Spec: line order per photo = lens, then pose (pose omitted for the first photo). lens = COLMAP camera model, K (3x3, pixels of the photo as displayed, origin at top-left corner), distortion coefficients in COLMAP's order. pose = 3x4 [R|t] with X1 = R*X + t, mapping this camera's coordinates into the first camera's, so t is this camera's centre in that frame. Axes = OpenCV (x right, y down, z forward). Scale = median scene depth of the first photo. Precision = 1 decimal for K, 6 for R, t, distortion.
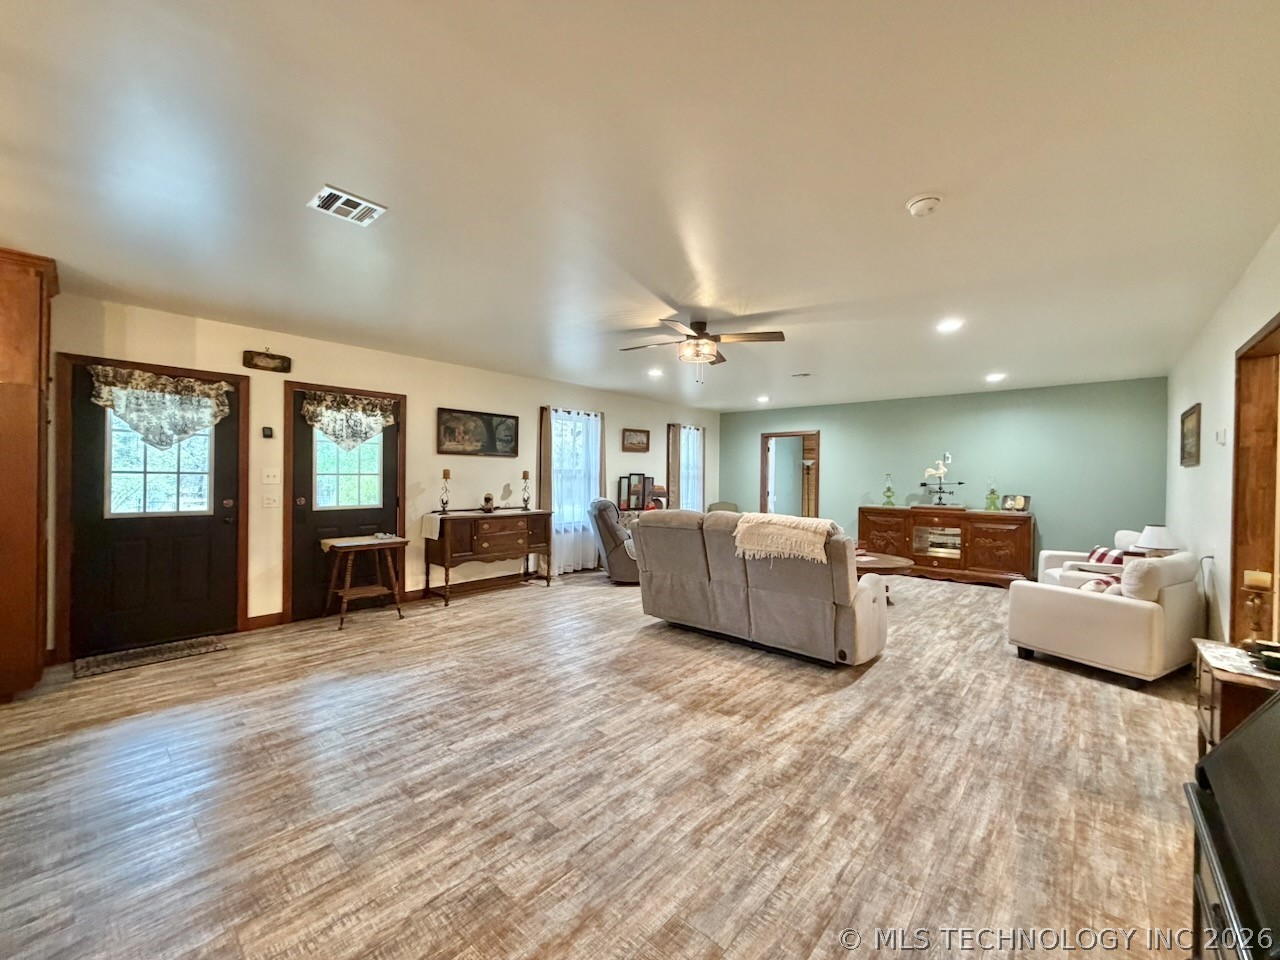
lens RADIAL K [[508.5, 0, 636.2], [0, 508.5, 479.4], [0, 0, 1]] dist [0.001559, -0.000335]
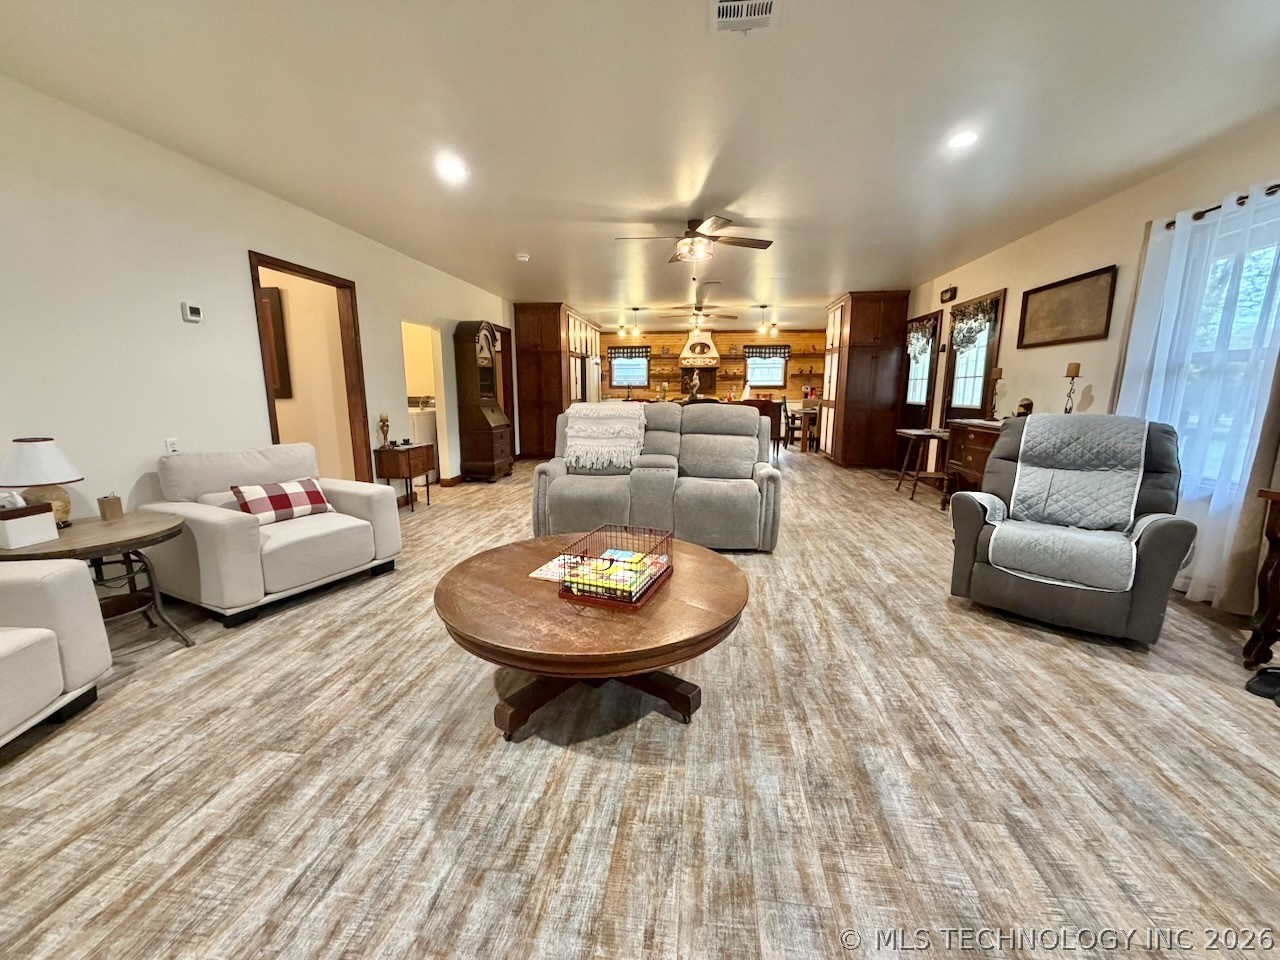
lens RADIAL K [[508.5, 0, 636.2], [0, 508.5, 479.4], [0, 0, 1]] dist [0.001559, -0.000335]
pose [[-0.822689, 0.087241, -0.561758, 0.867297], [-0.016306, 0.984127, 0.176715, 0.031911], [0.568258, 0.154541, -0.808208, 1.883876]]
